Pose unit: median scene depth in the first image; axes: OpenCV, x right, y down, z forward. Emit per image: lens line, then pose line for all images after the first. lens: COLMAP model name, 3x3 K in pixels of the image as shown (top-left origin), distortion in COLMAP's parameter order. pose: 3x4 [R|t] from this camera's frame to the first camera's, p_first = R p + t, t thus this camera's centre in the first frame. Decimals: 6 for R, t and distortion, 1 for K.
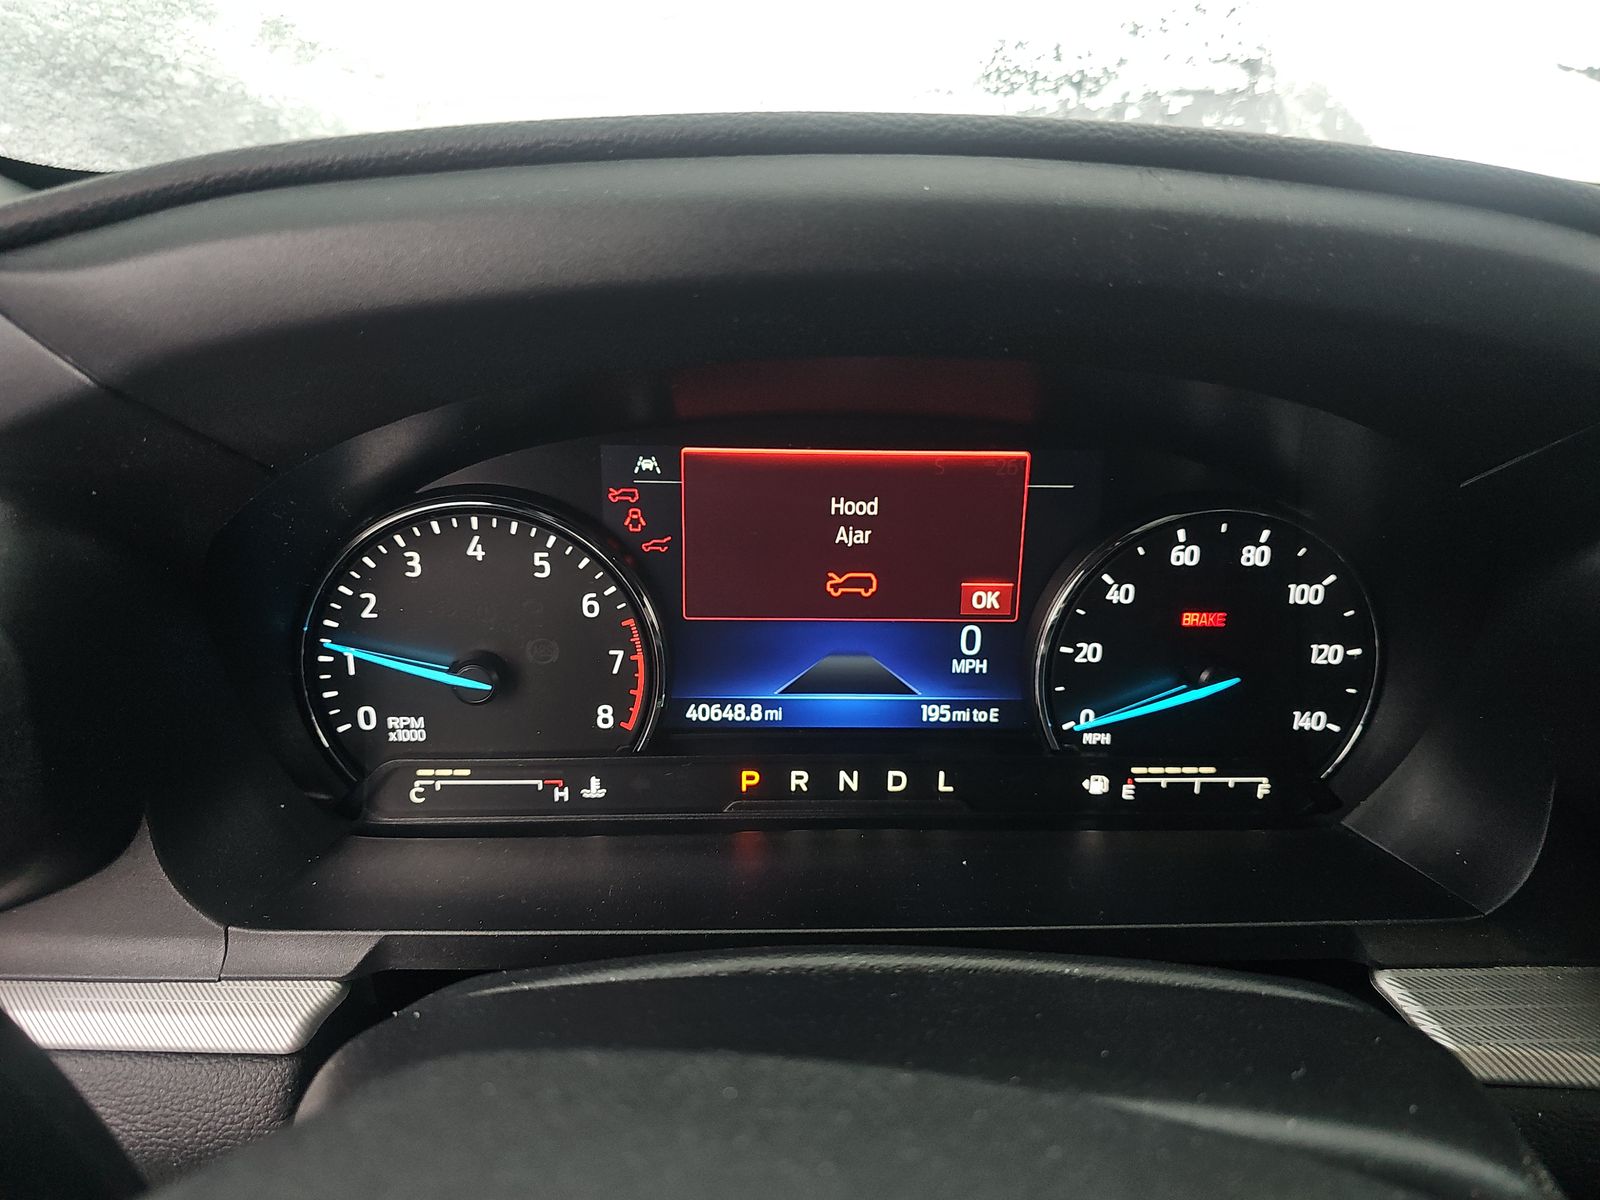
lens RADIAL K [[1061.3, 0, 804.9], [0, 1061.3, 558.2], [0, 0, 1]] dist [-0.005667, -0.001093]
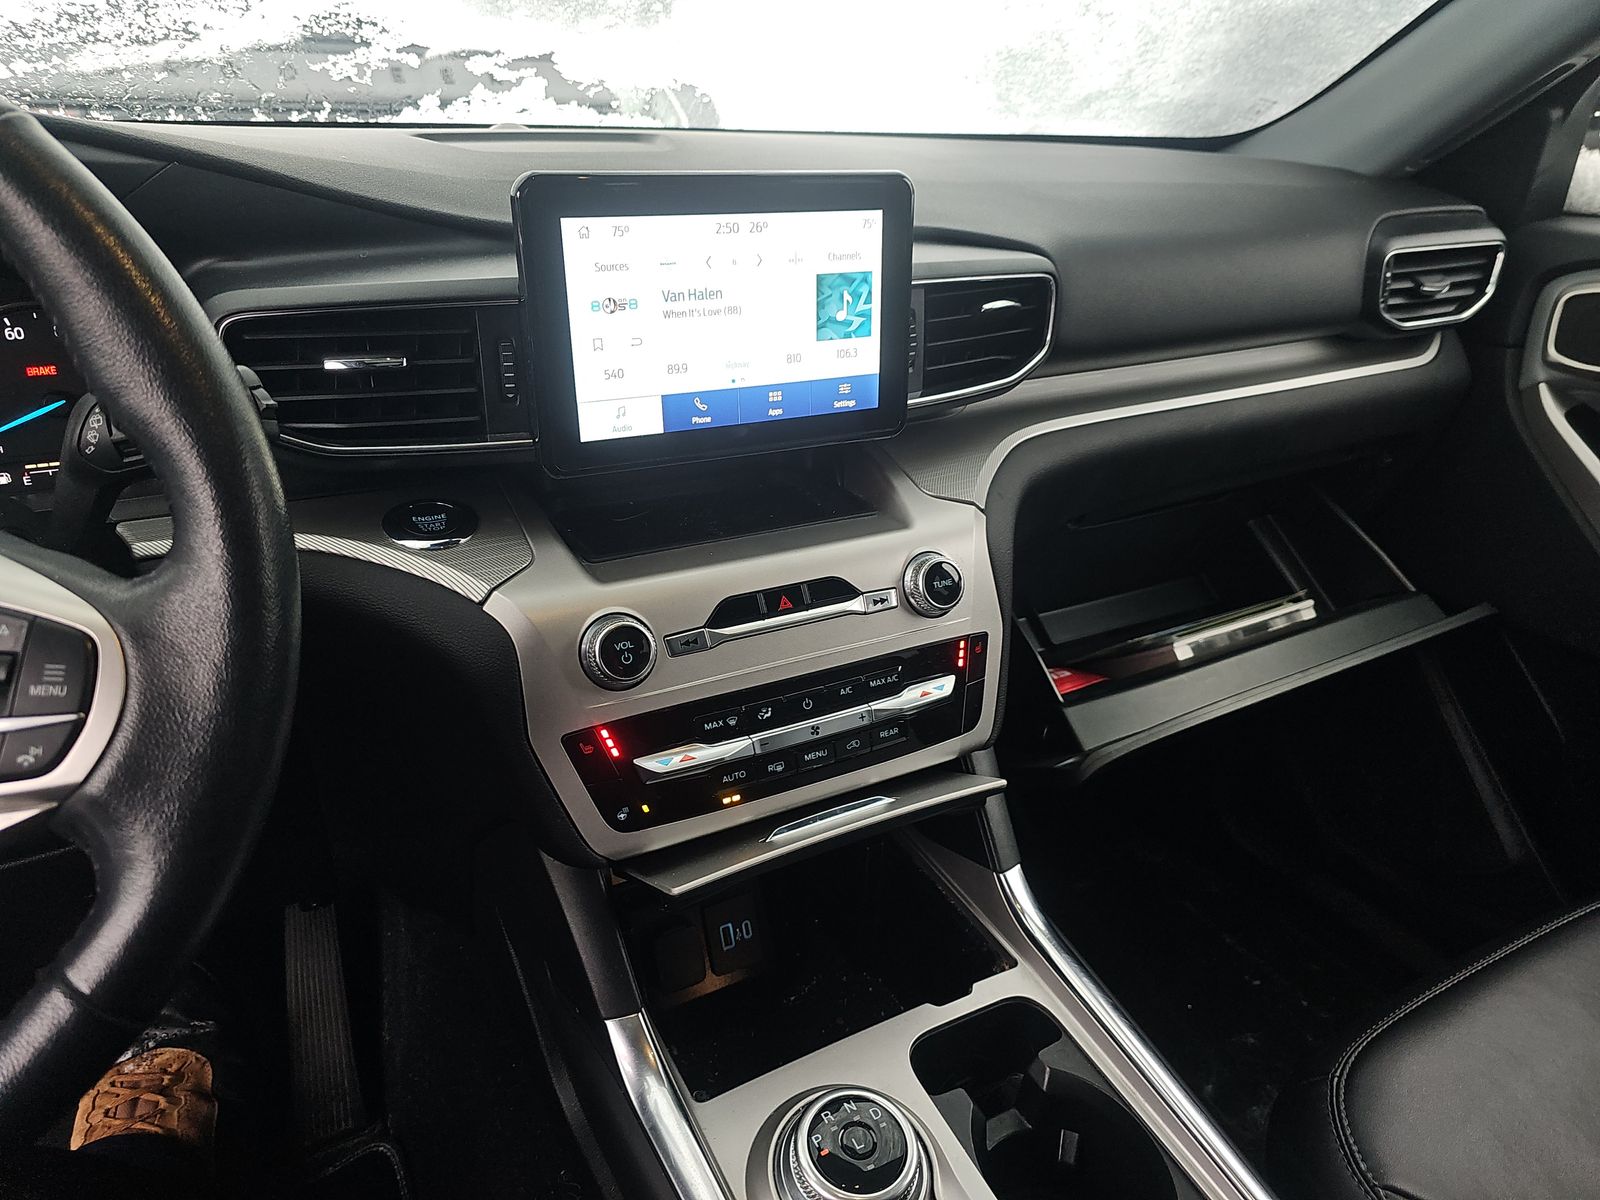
lens RADIAL K [[1042.3, 0, 800.0], [0, 1042.3, 600.0], [0, 0, 1]] dist [0.004166, 0.000410]
pose [[0.889000, -0.183673, 0.419455, 0.689928], [0.153974, 0.982594, 0.103928, 0.438789], [-0.431243, -0.027807, 0.901807, -1.098050]]
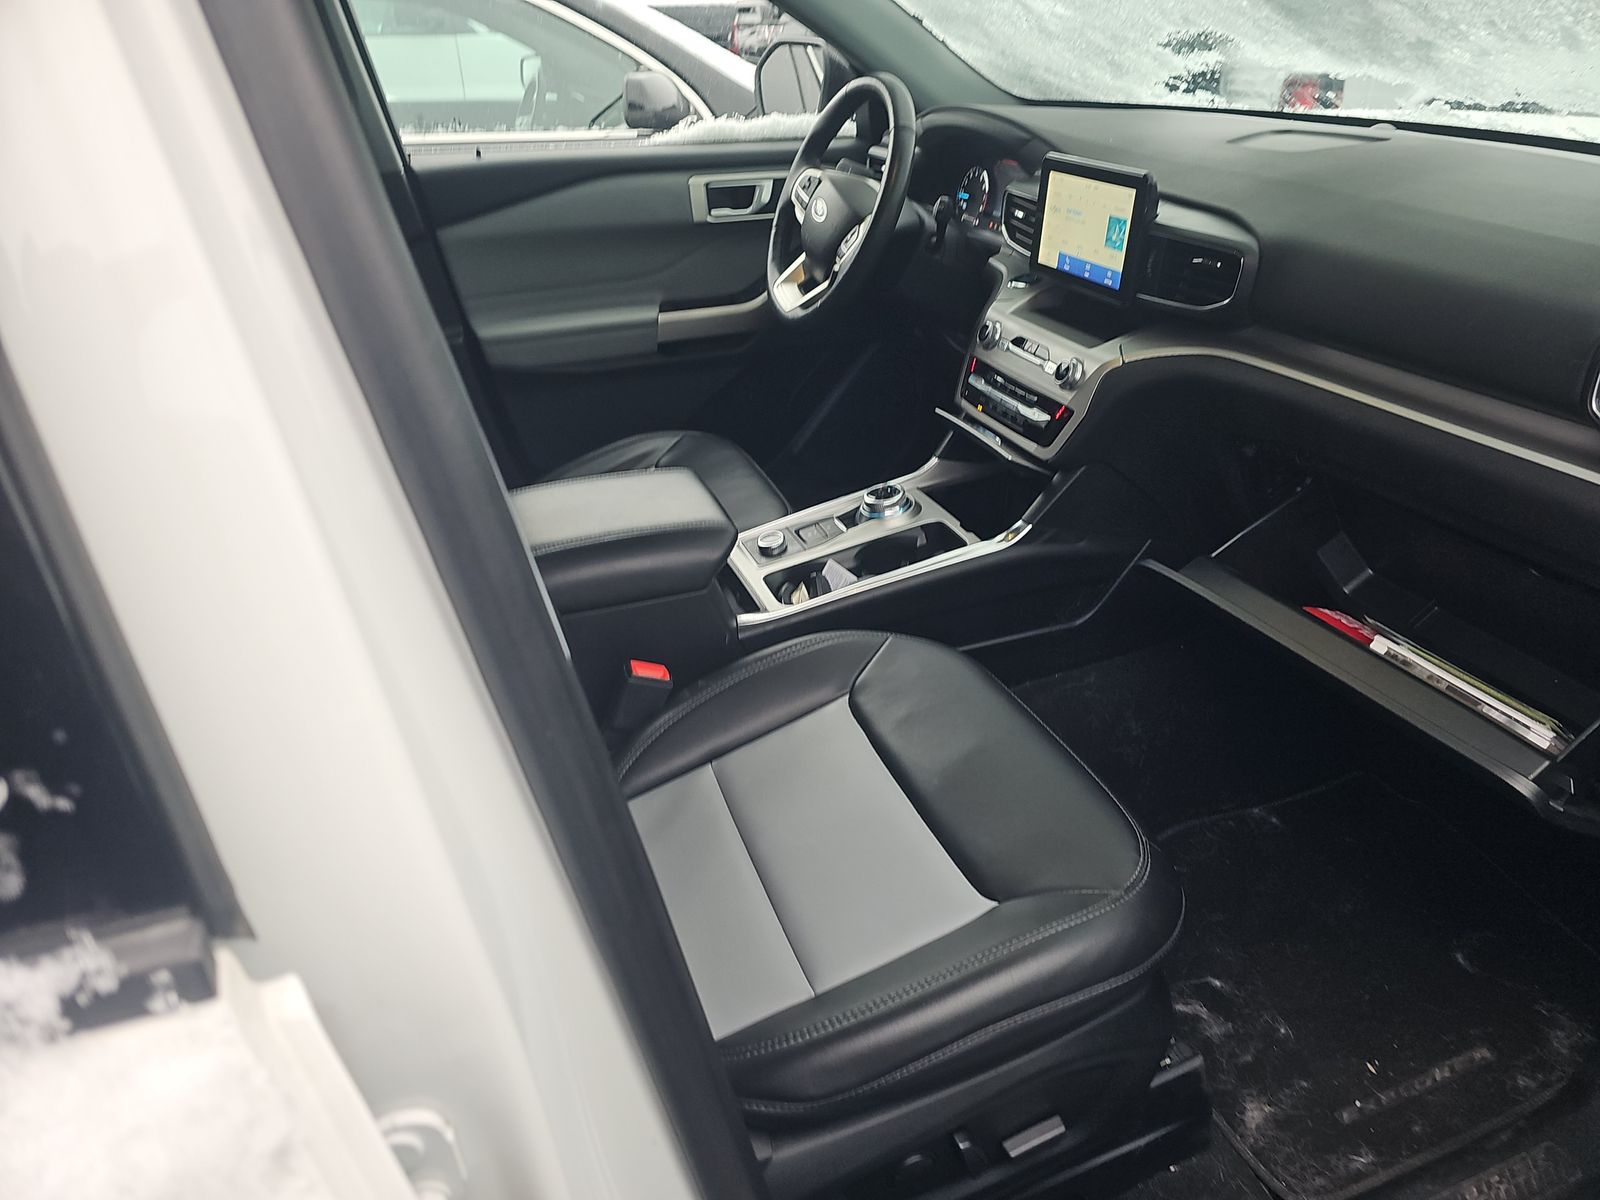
lens RADIAL K [[985.9, 0, 800.0], [0, 985.9, 600.0], [0, 0, 1]] dist [-0.002647, -0.001918]
pose [[0.344366, 0.462387, -0.817074, 4.789450], [-0.299256, 0.878971, 0.371289, 0.319863], [0.889864, 0.116655, 0.441060, -1.921904]]
